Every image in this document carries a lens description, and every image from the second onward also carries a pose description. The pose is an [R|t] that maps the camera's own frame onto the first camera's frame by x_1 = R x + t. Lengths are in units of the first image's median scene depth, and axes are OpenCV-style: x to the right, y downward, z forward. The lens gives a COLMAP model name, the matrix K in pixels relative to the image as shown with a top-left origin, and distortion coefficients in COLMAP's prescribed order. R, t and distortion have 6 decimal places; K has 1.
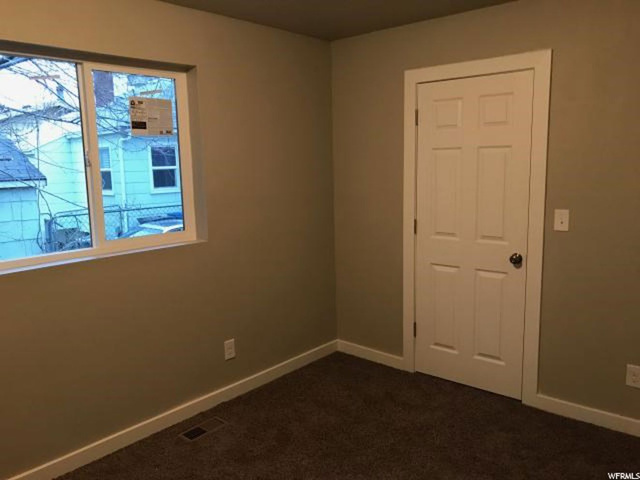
lens RADIAL K [[522.4, 0, 316.0], [0, 522.4, 239.7], [0, 0, 1]] dist [0.059665, -0.086736]
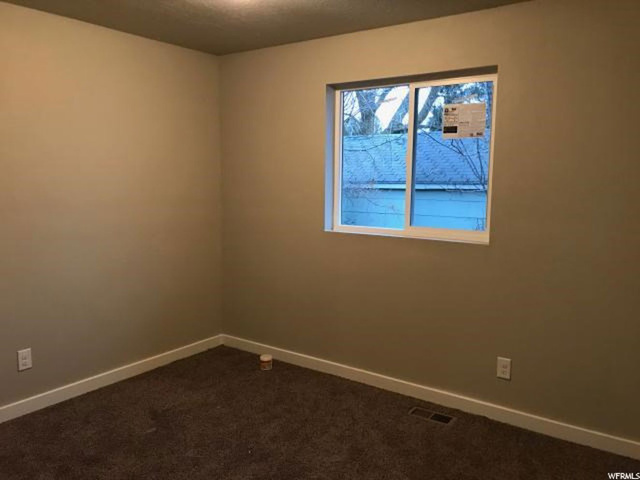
lens RADIAL K [[522.1, 0, 320.0], [0, 522.1, 240.0], [0, 0, 1]] dist [0.085380, -0.086204]
pose [[0.122333, 0.154882, -0.980330, 0.745416], [-0.163246, 0.977436, 0.134053, -0.090313], [0.978972, 0.143635, 0.144857, 0.580809]]
